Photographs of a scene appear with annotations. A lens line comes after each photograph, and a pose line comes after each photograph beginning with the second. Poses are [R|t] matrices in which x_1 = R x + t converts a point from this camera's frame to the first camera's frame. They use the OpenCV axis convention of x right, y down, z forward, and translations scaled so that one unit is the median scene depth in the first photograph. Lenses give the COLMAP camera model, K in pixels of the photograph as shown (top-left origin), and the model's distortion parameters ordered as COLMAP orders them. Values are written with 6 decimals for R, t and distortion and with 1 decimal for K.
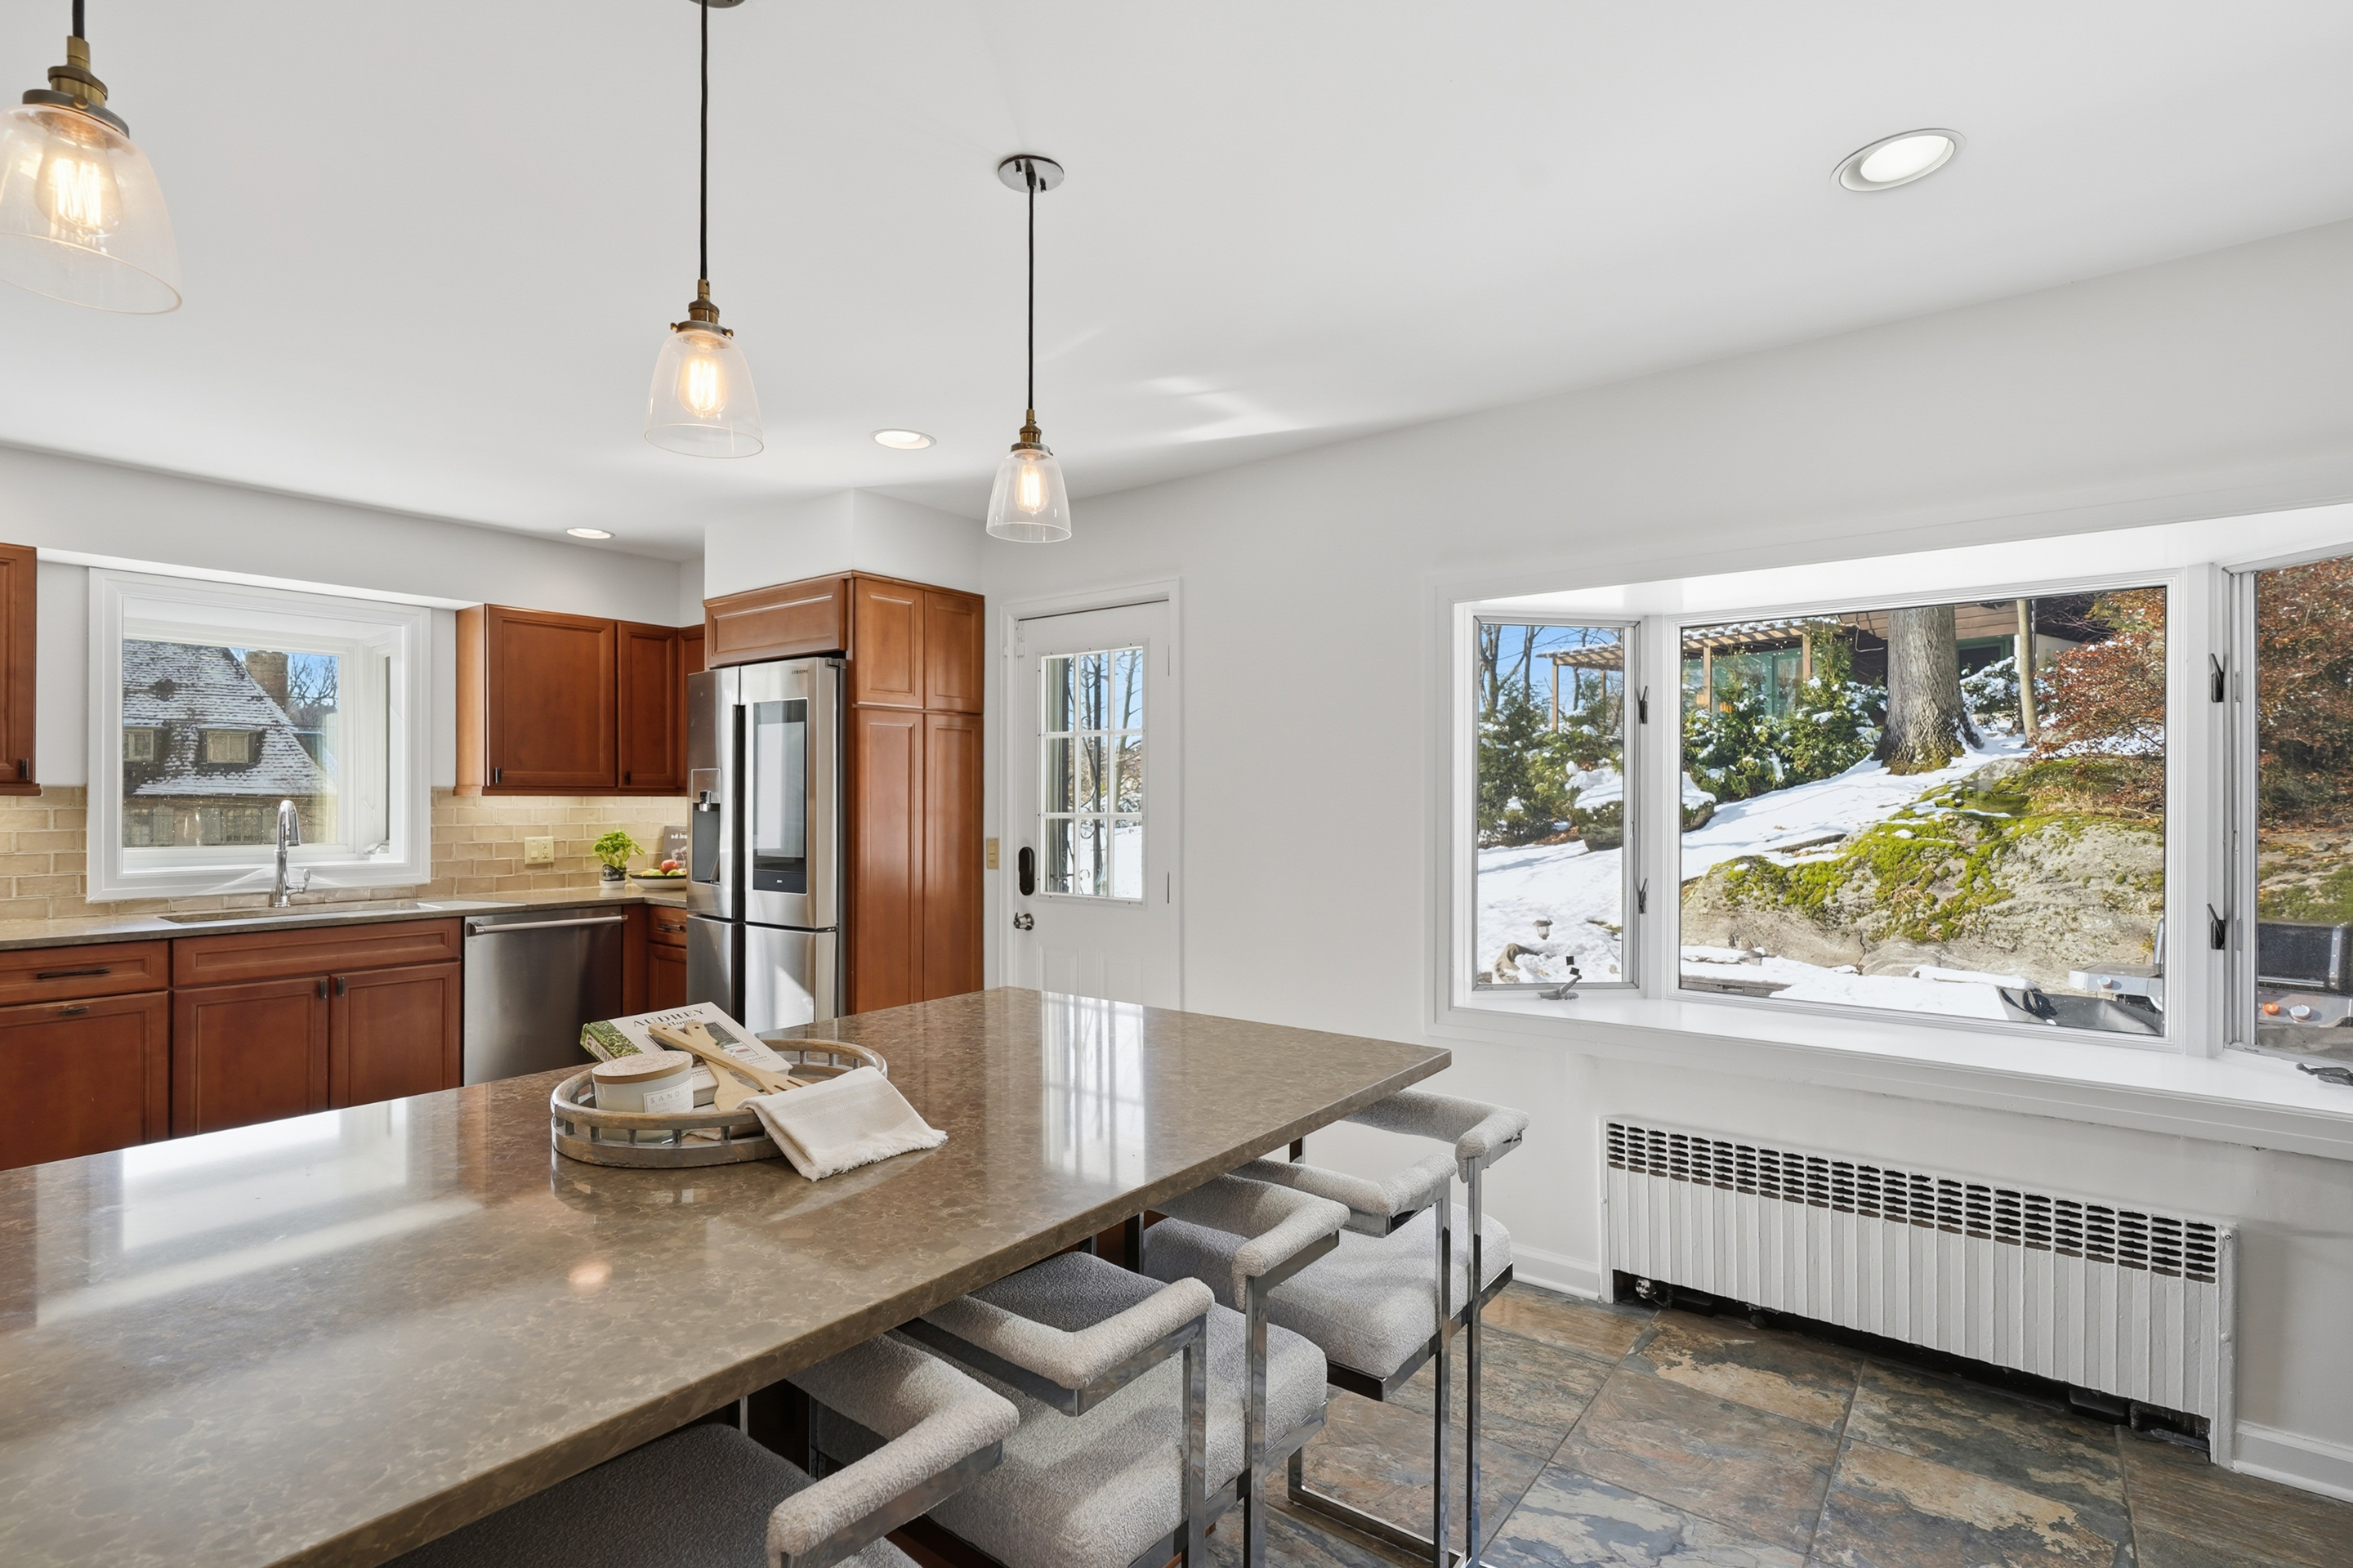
lens RADIAL K [[1086.7, 0, 1167.2], [0, 1086.7, 807.7], [0, 0, 1]] dist [-0.011172, -0.000373]
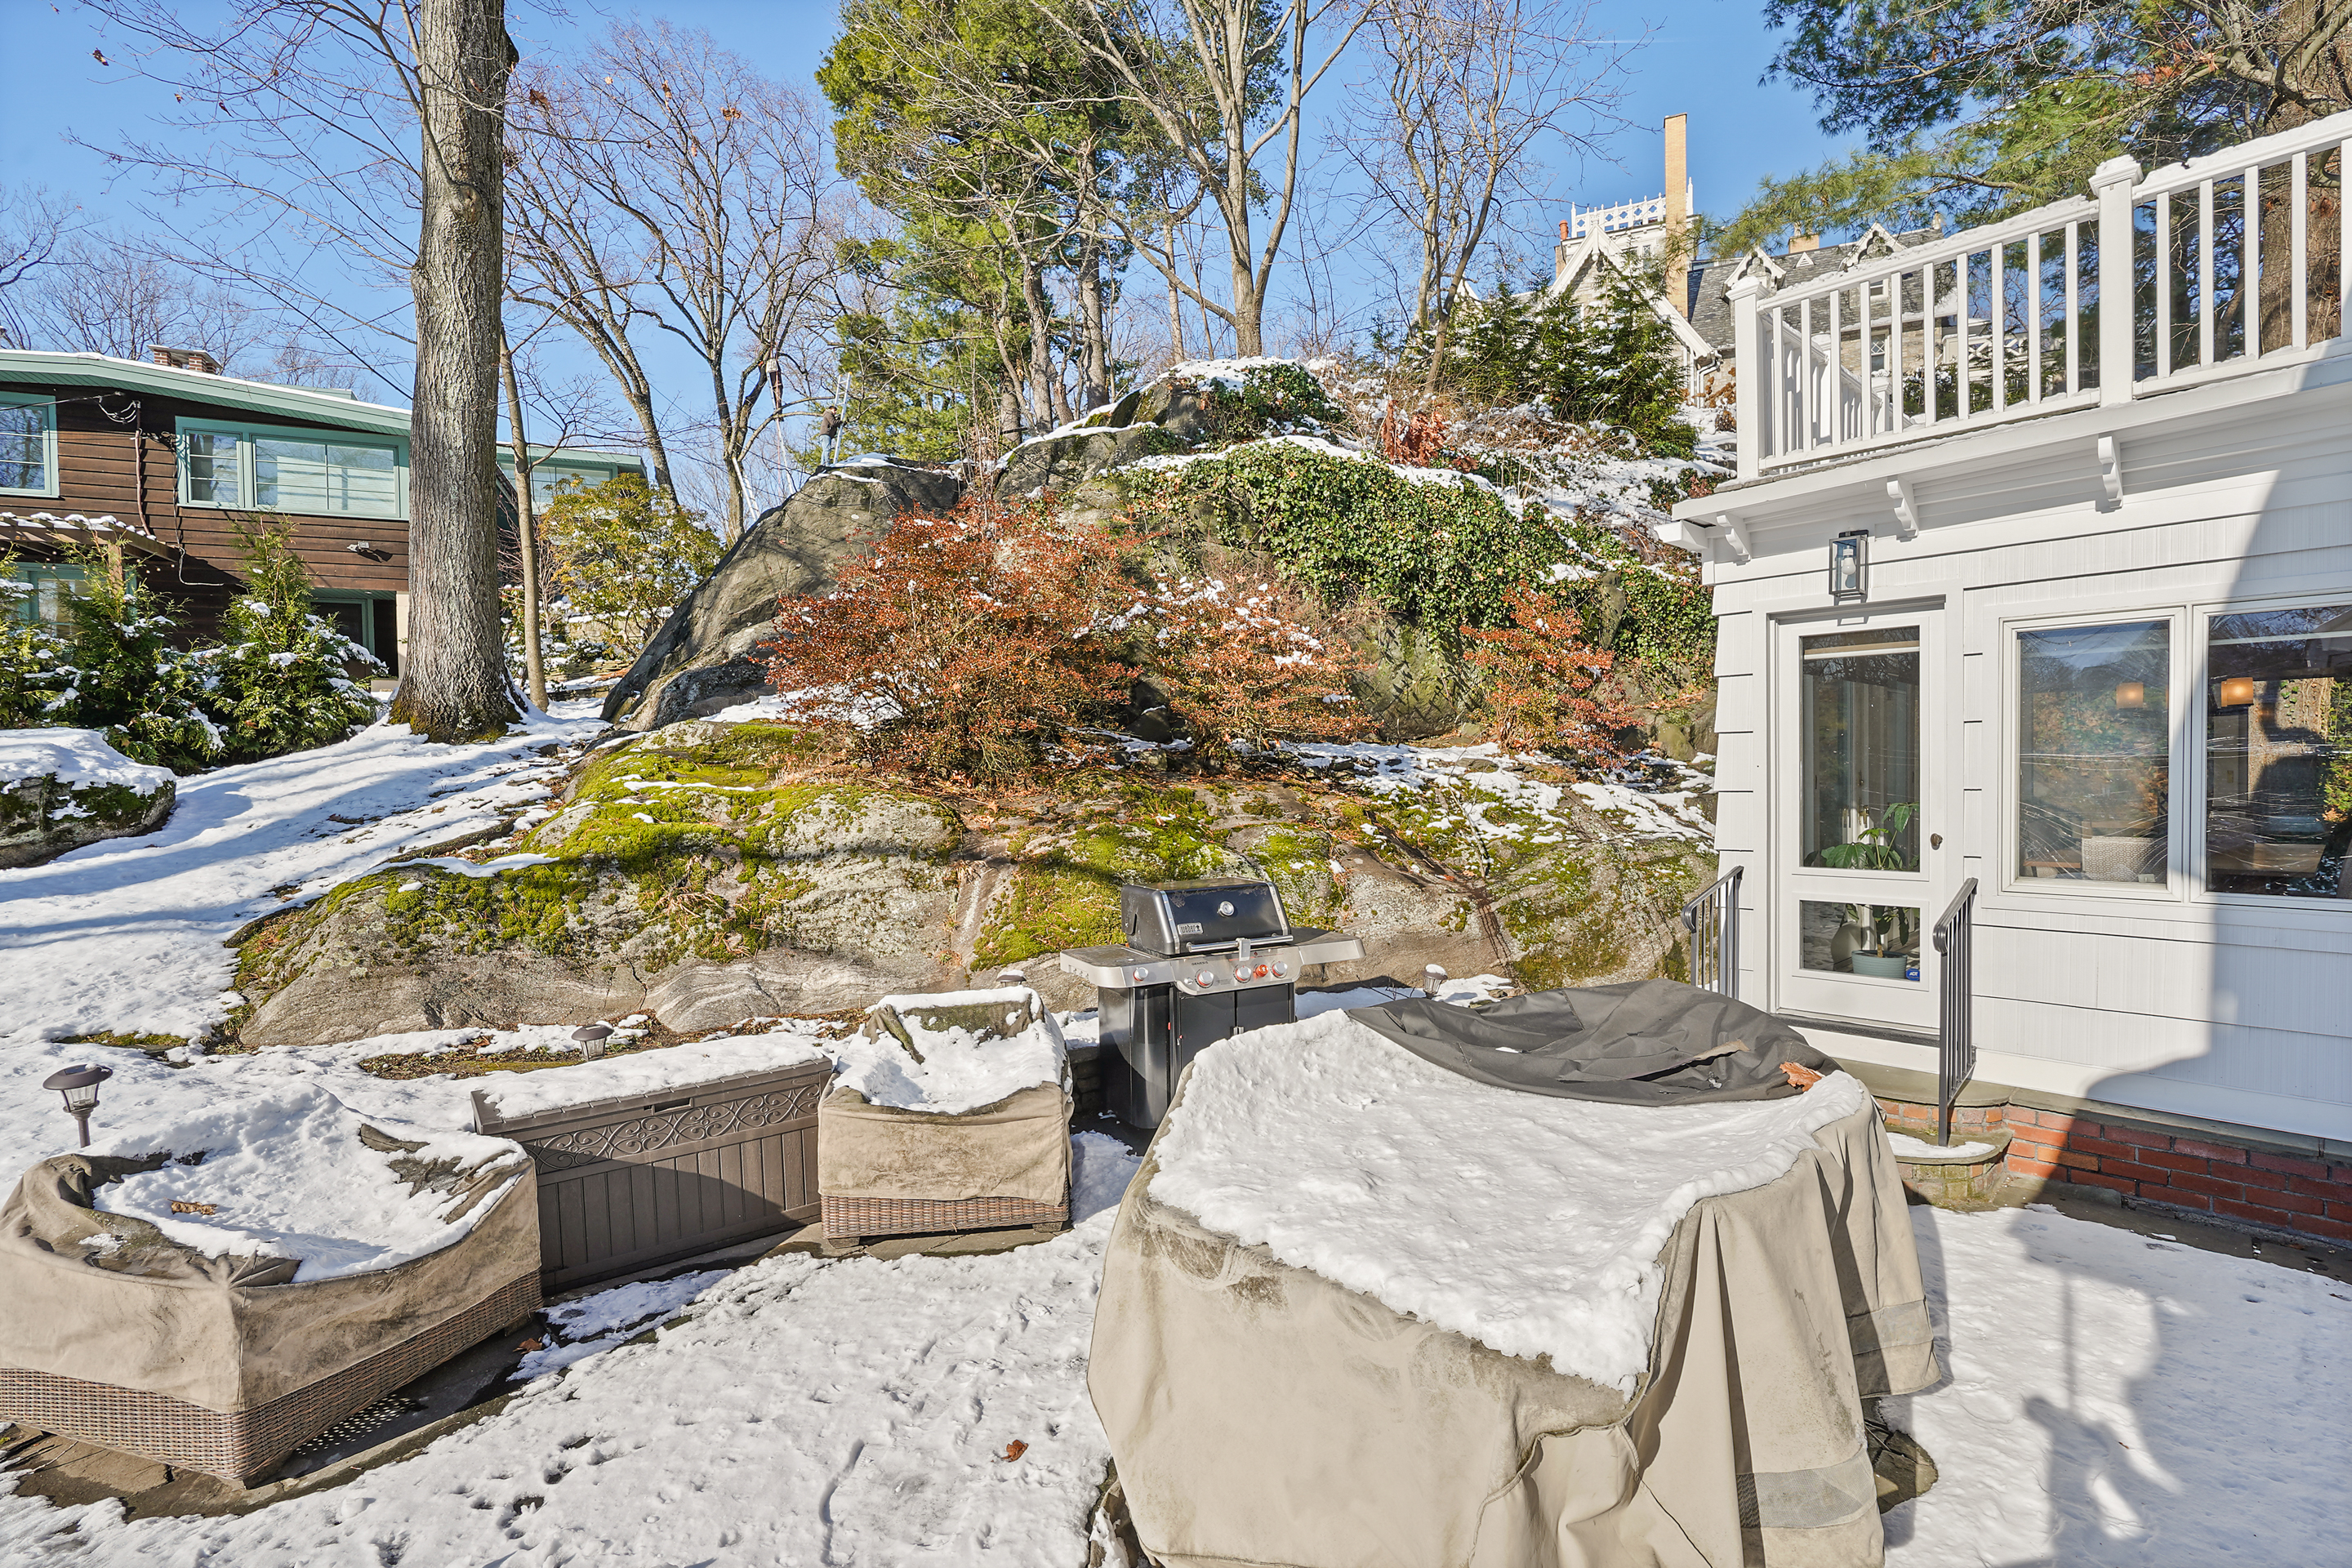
lens RADIAL K [[1074.7, 0, 1169.7], [0, 1074.7, 785.2], [0, 0, 1]] dist [-0.012587, 0.006977]
pose [[0.154432, -0.016241, 0.987870, 0.017150], [0.019831, 0.999714, 0.013335, -0.000363], [-0.987804, 0.017531, 0.154710, 0.518549]]
